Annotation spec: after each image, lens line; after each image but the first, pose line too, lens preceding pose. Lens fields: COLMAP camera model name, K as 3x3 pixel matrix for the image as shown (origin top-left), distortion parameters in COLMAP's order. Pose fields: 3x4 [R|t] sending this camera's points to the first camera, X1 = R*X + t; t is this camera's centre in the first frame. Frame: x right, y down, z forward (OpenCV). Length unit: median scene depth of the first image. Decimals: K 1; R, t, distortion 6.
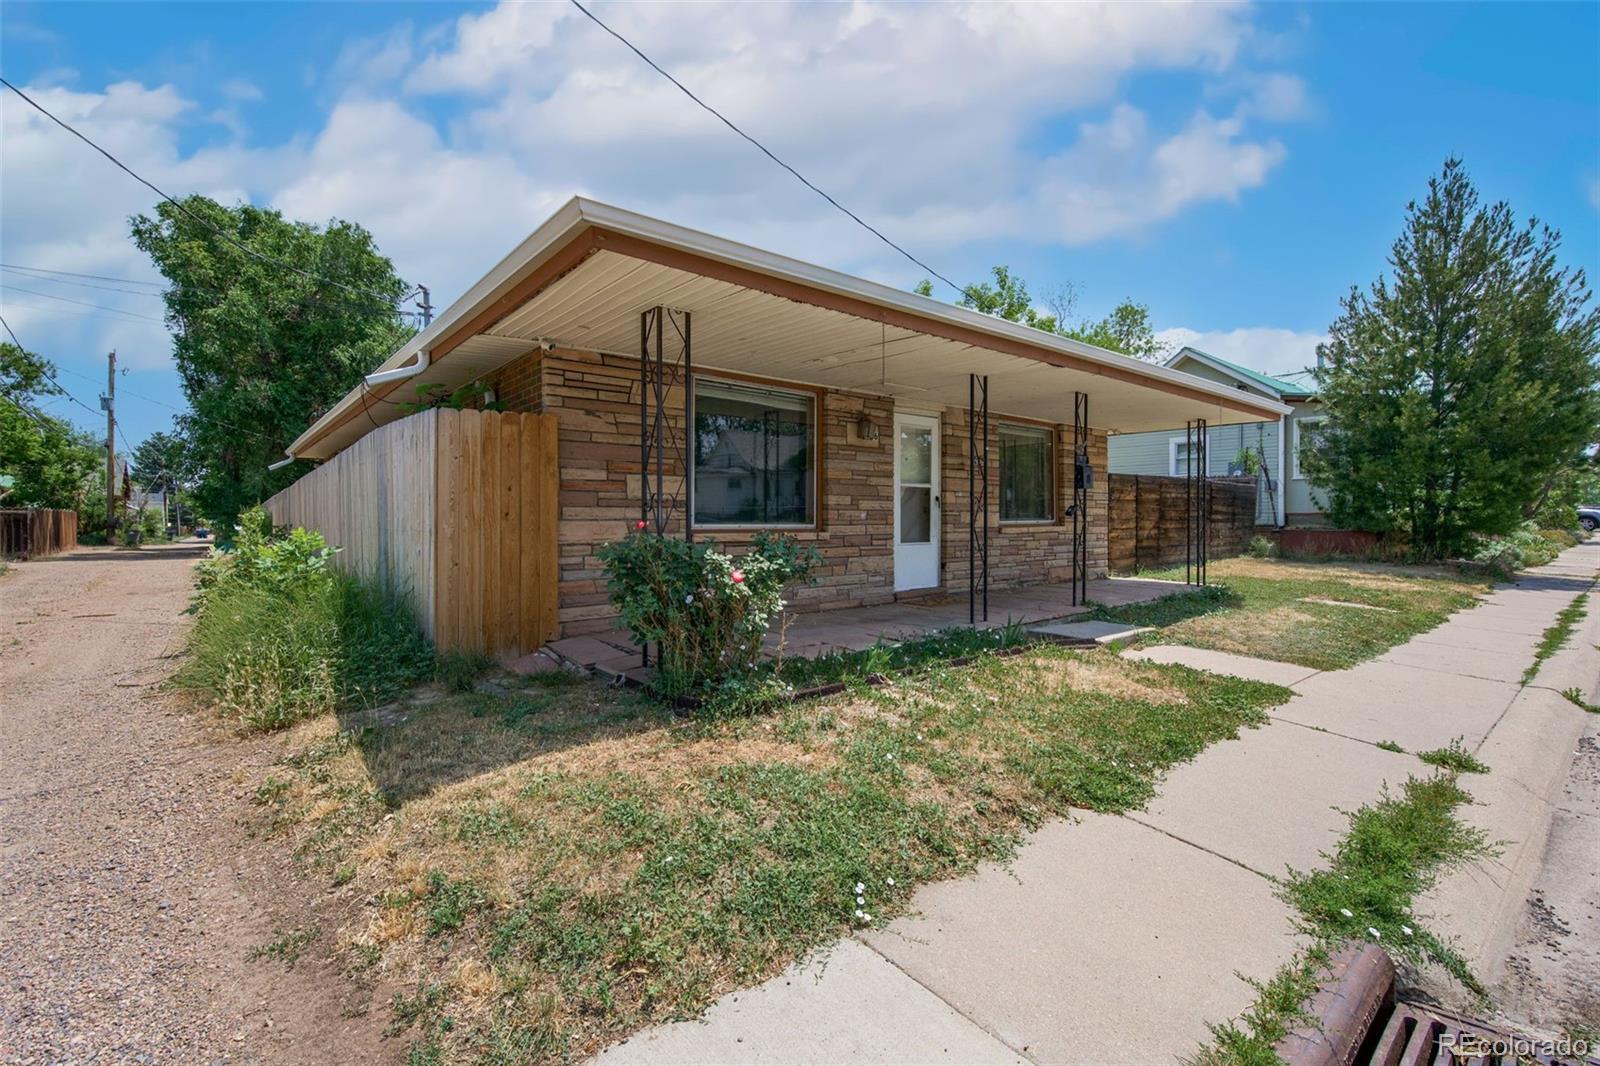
lens RADIAL K [[696.3, 0, 794.8], [0, 696.3, 521.0], [0, 0, 1]] dist [-0.001472, -0.000025]
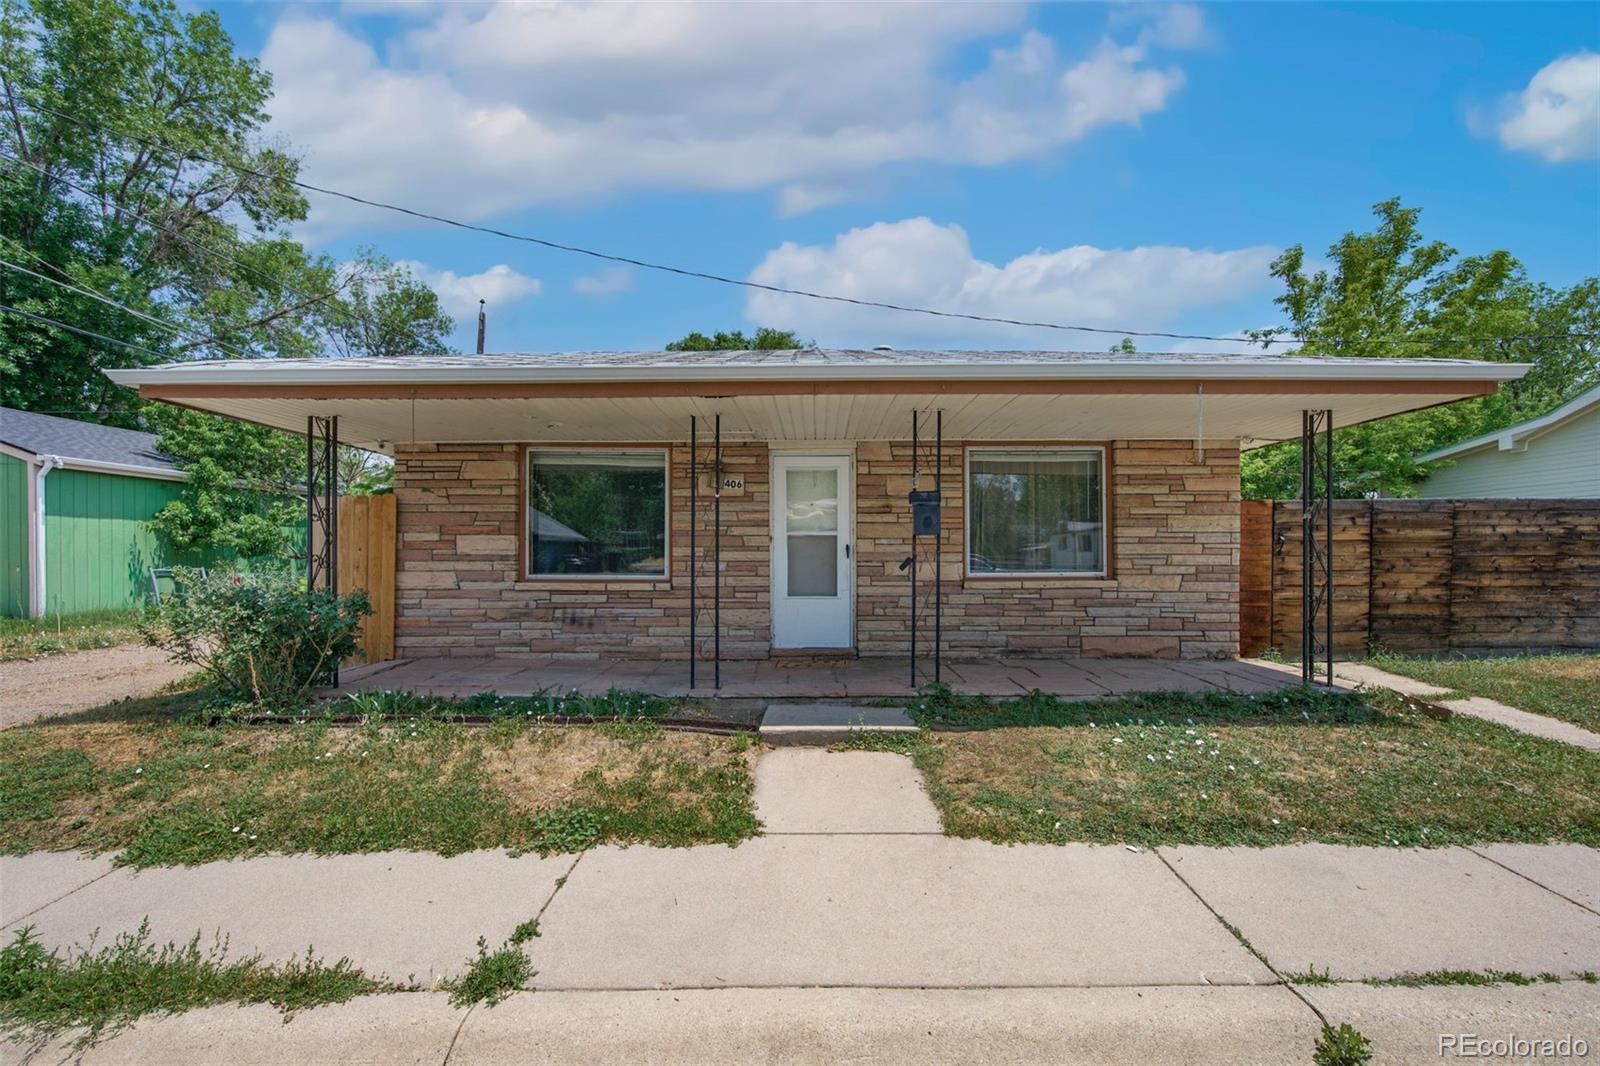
lens RADIAL K [[666.7, 0, 815.4], [0, 666.7, 555.4], [0, 0, 1]] dist [0.002217, 0.000783]
pose [[0.774519, -0.000482, -0.632551, 0.792337], [-0.002665, 0.999988, -0.004026, -0.020784], [0.632545, 0.004804, 0.774509, 0.359265]]
